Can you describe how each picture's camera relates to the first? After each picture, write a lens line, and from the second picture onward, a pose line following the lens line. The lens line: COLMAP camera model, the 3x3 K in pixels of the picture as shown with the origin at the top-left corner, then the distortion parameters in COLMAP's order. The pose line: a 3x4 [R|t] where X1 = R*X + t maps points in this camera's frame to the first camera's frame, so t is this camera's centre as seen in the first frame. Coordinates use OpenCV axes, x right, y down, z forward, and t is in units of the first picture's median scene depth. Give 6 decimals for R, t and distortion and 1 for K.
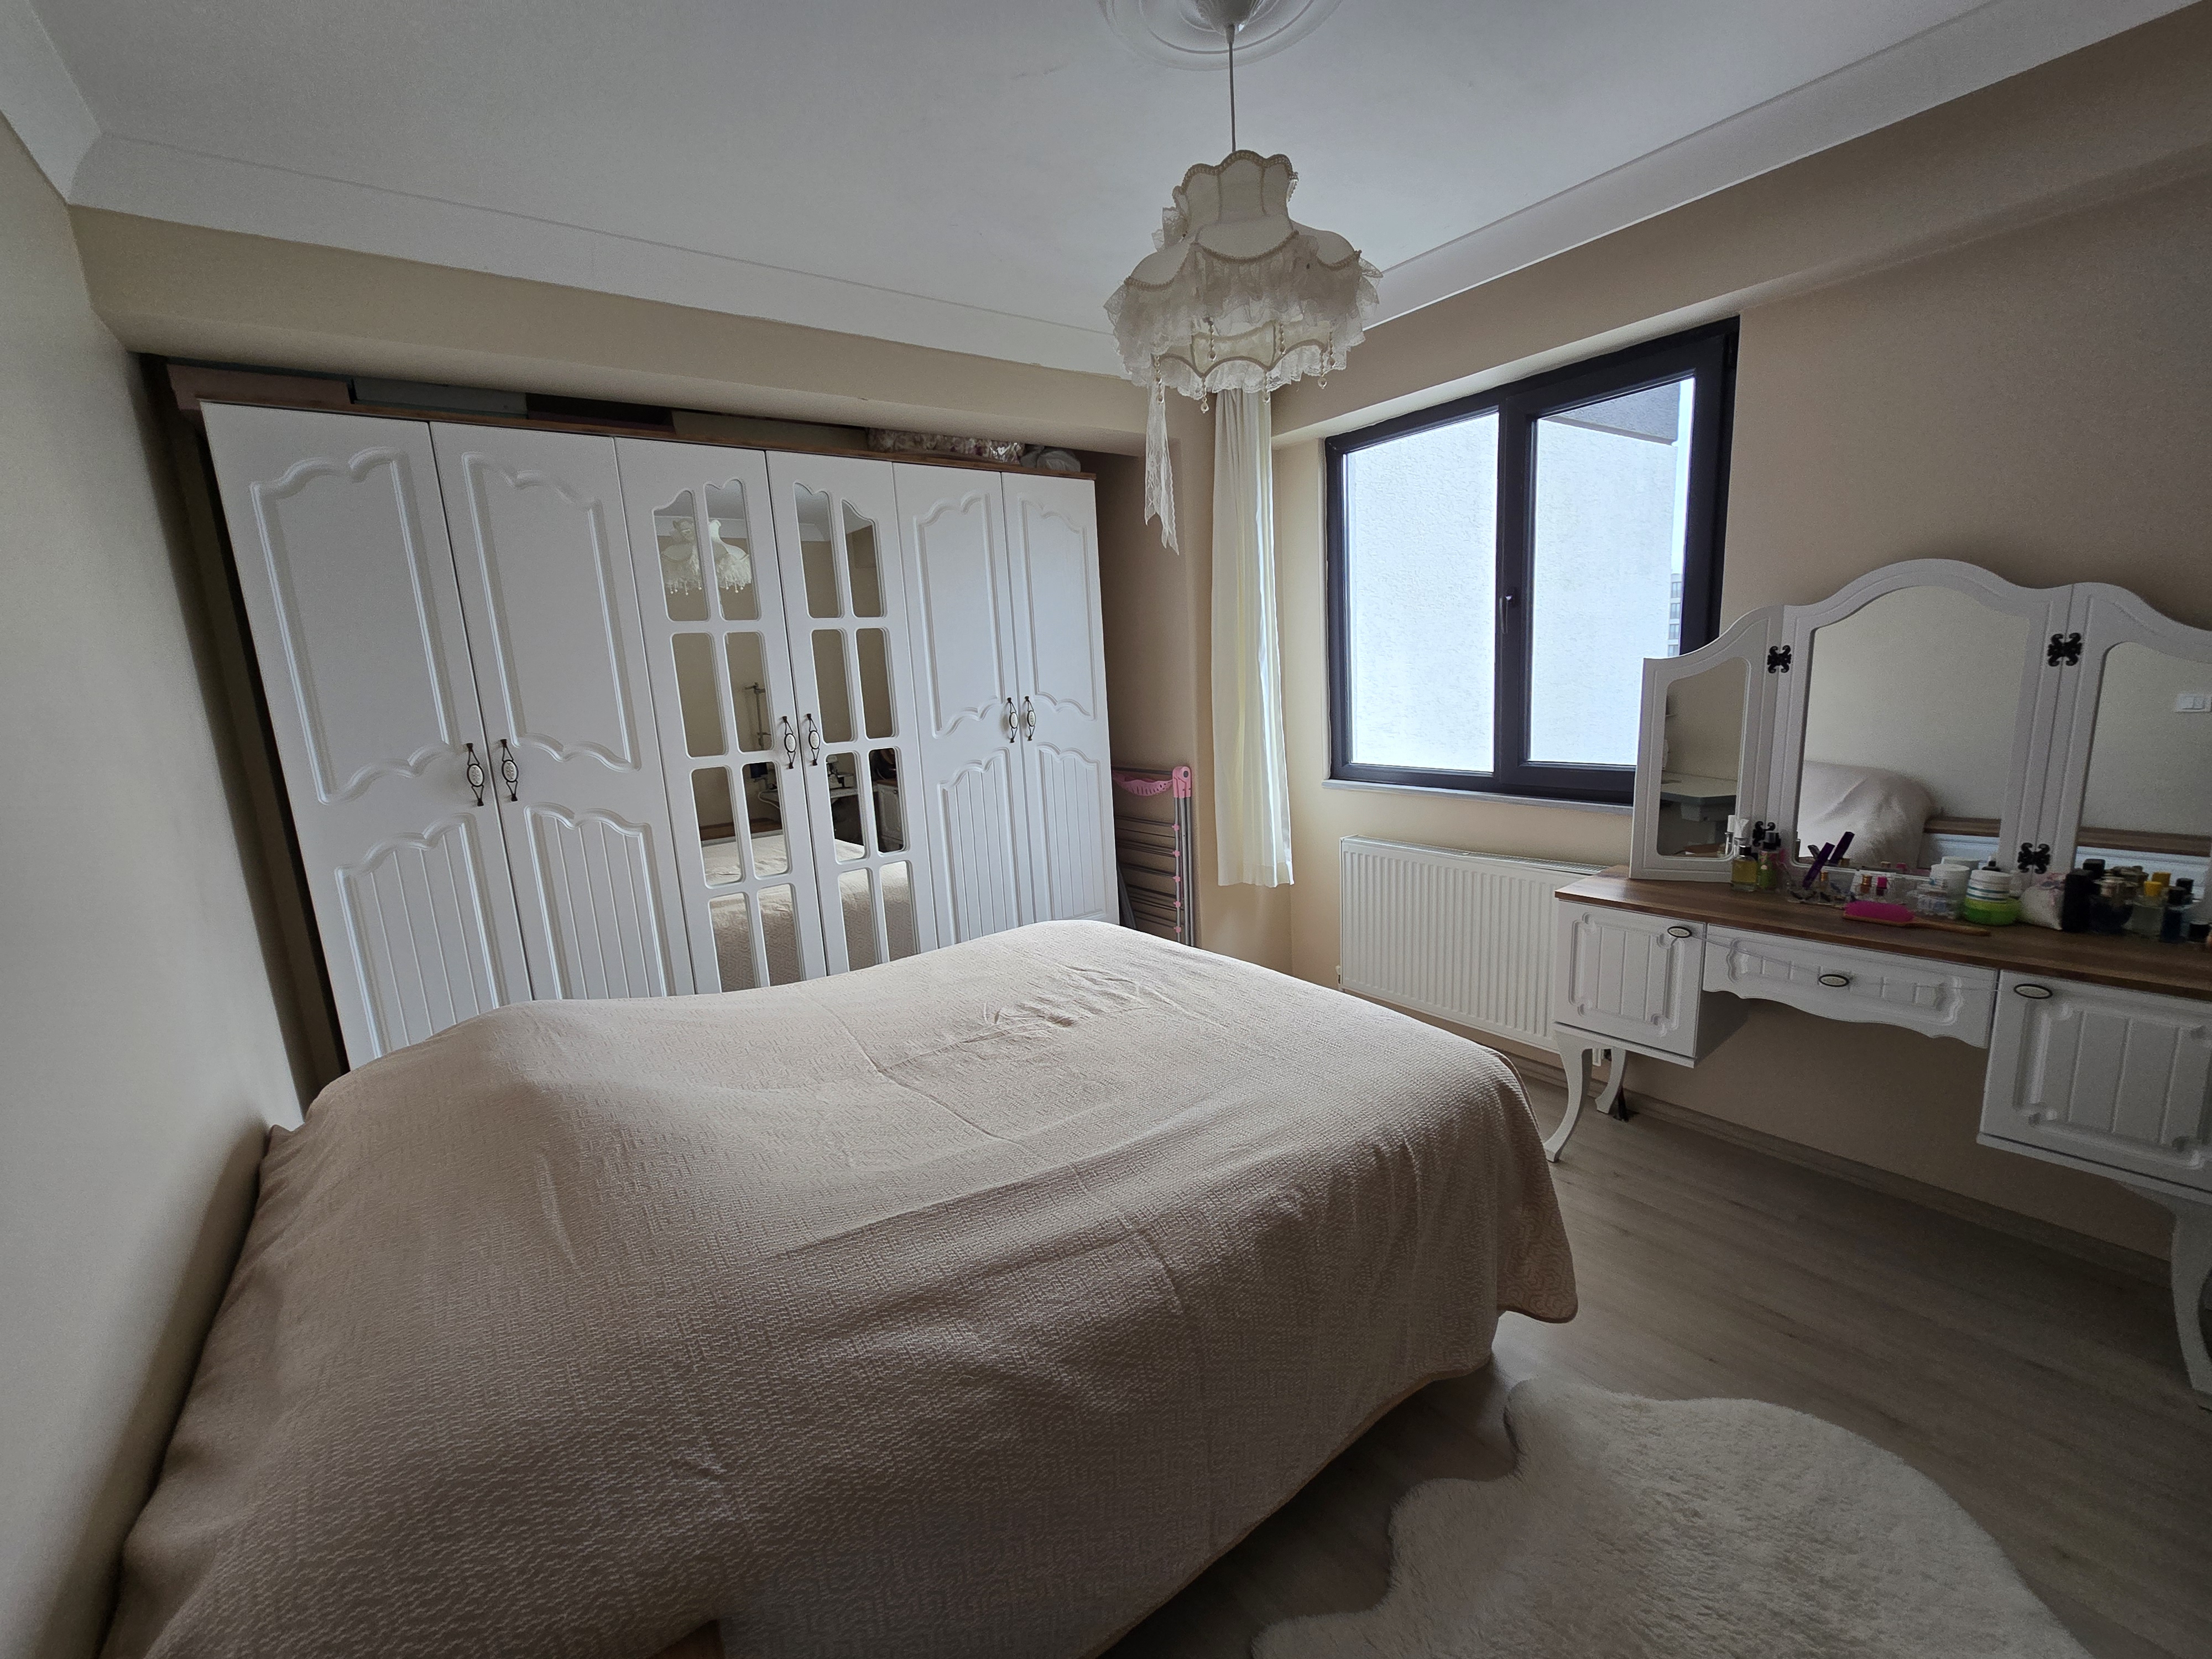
lens RADIAL K [[895.9, 0, 1115.1], [0, 895.9, 843.7], [0, 0, 1]] dist [-0.006751, 0.003673]
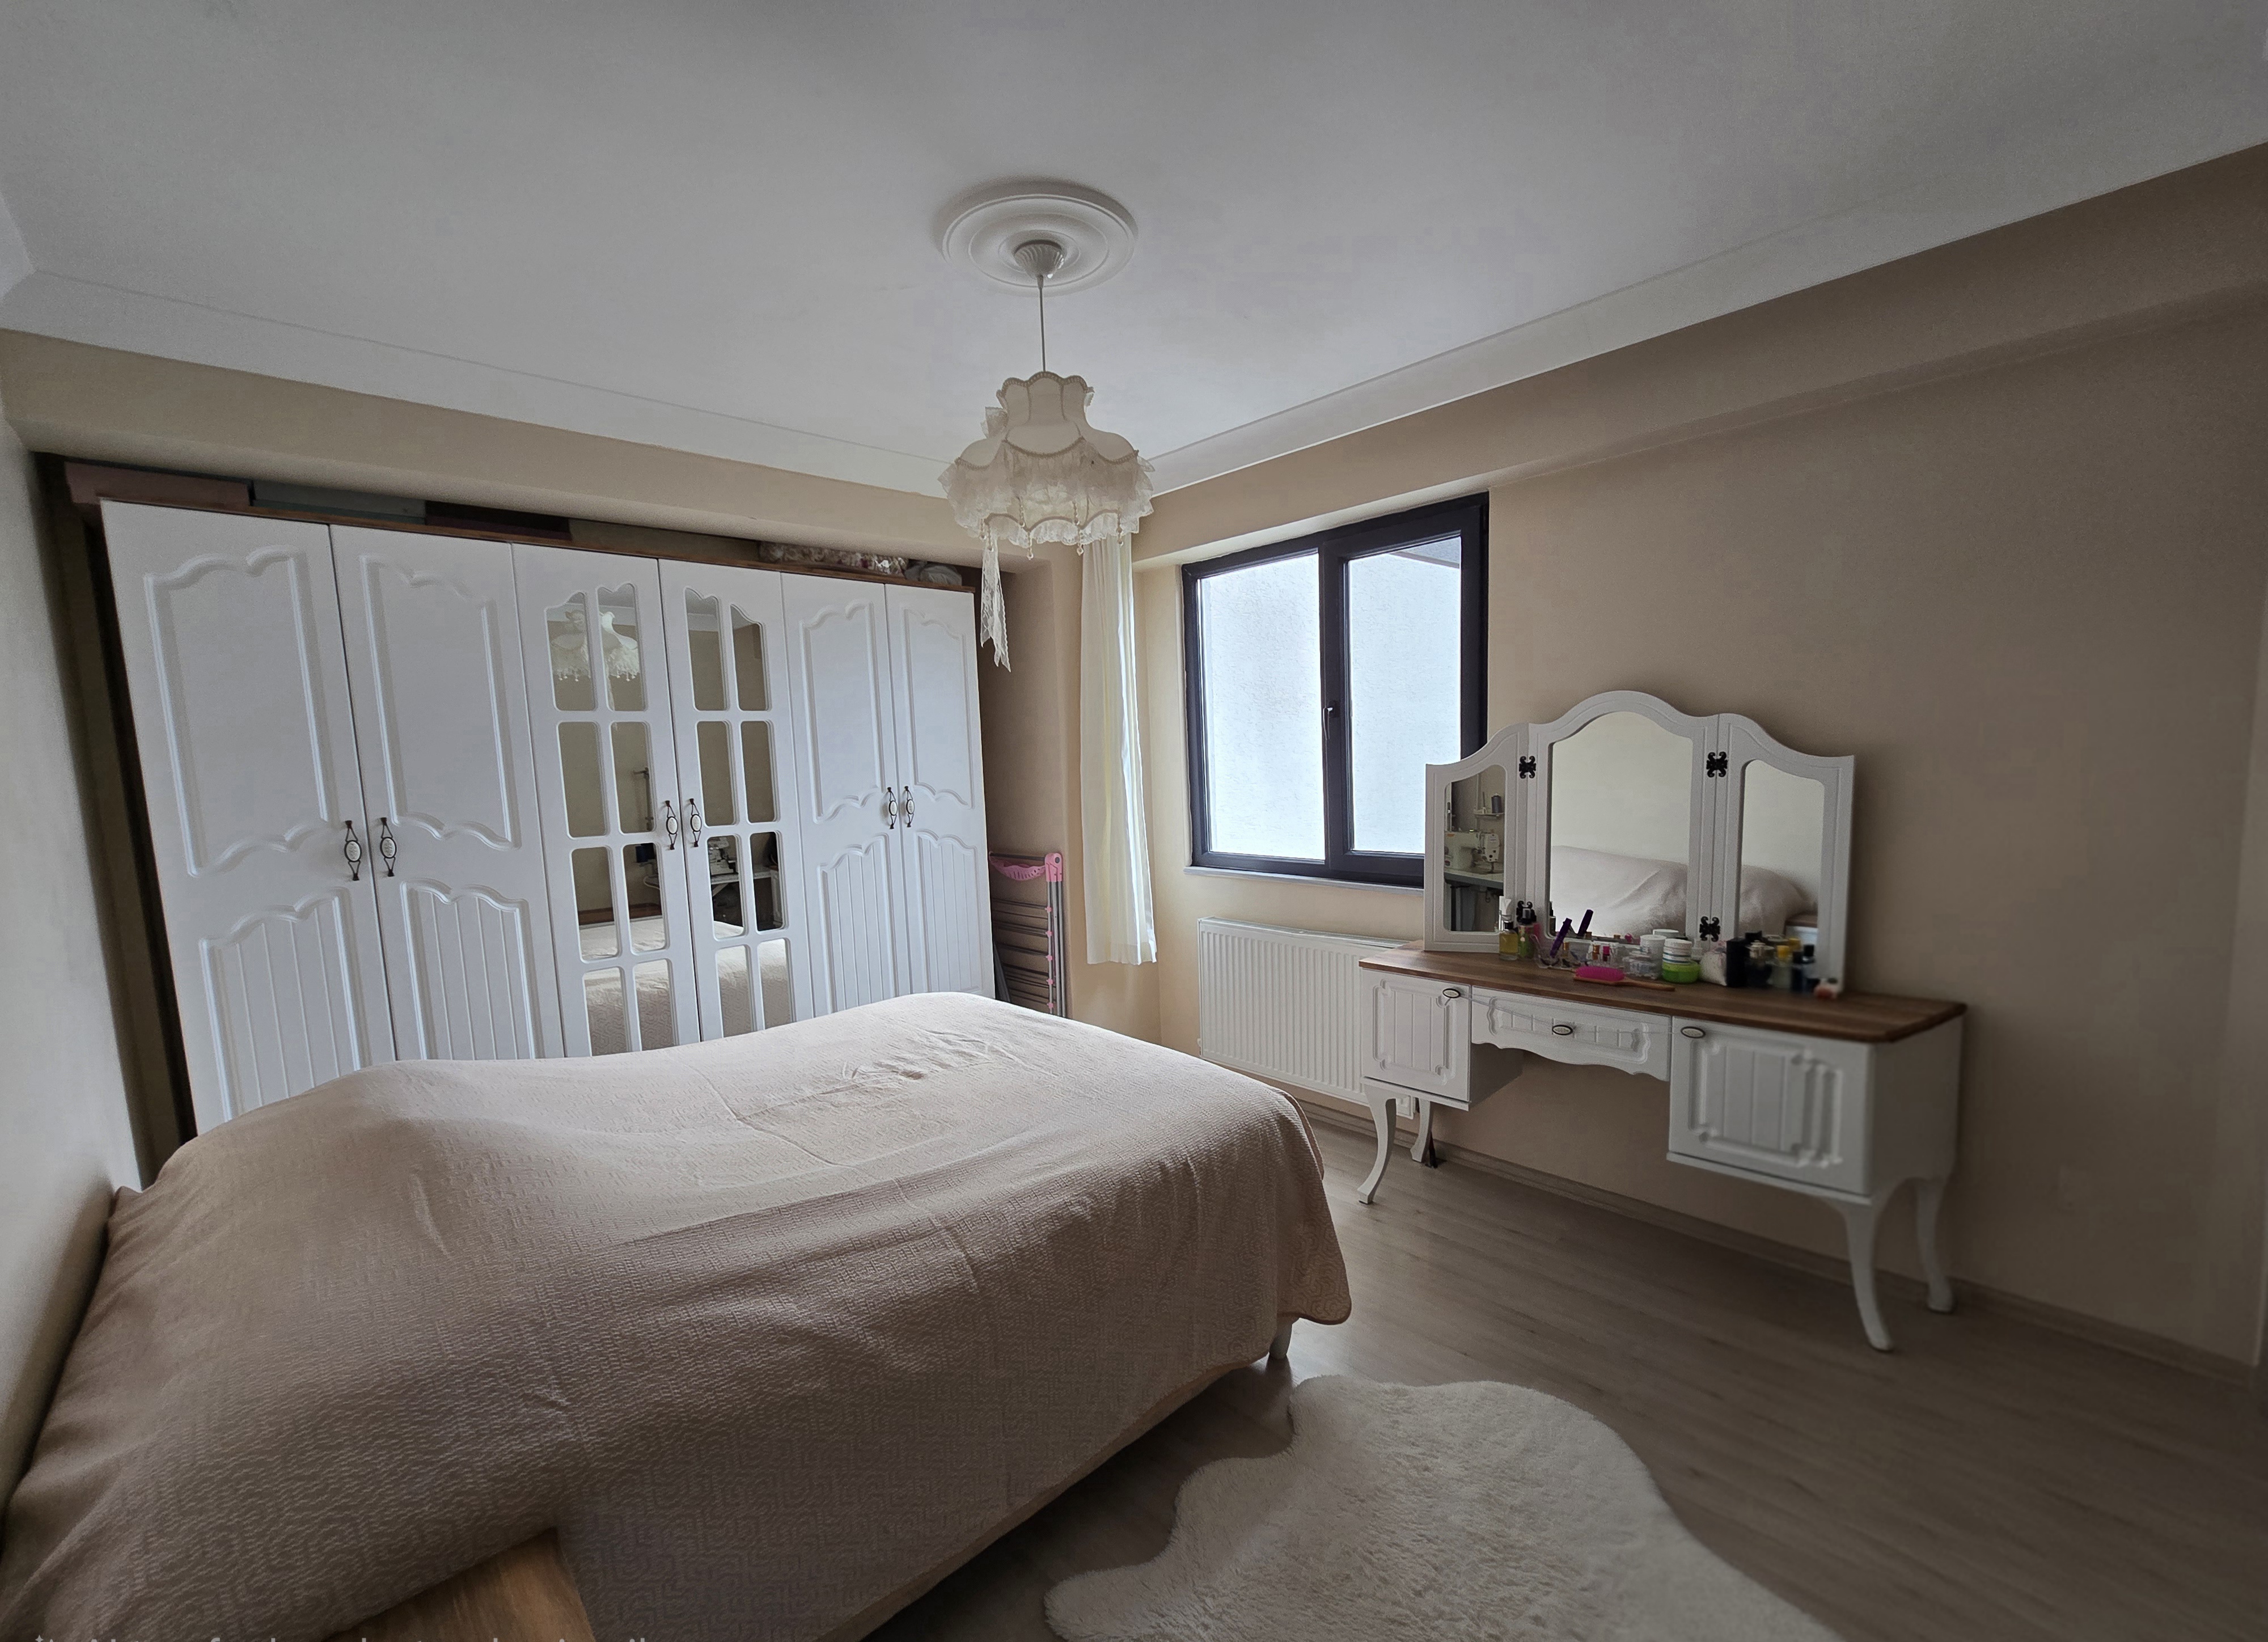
lens RADIAL K [[923.4, 0, 1142.0], [0, 923.4, 865.7], [0, 0, 1]] dist [-0.005315, 0.003795]
pose [[0.993801, 0.008422, 0.110857, 0.098283], [0.000489, 0.996786, -0.080109, 0.031632], [-0.111175, 0.079667, 0.990603, -0.198629]]
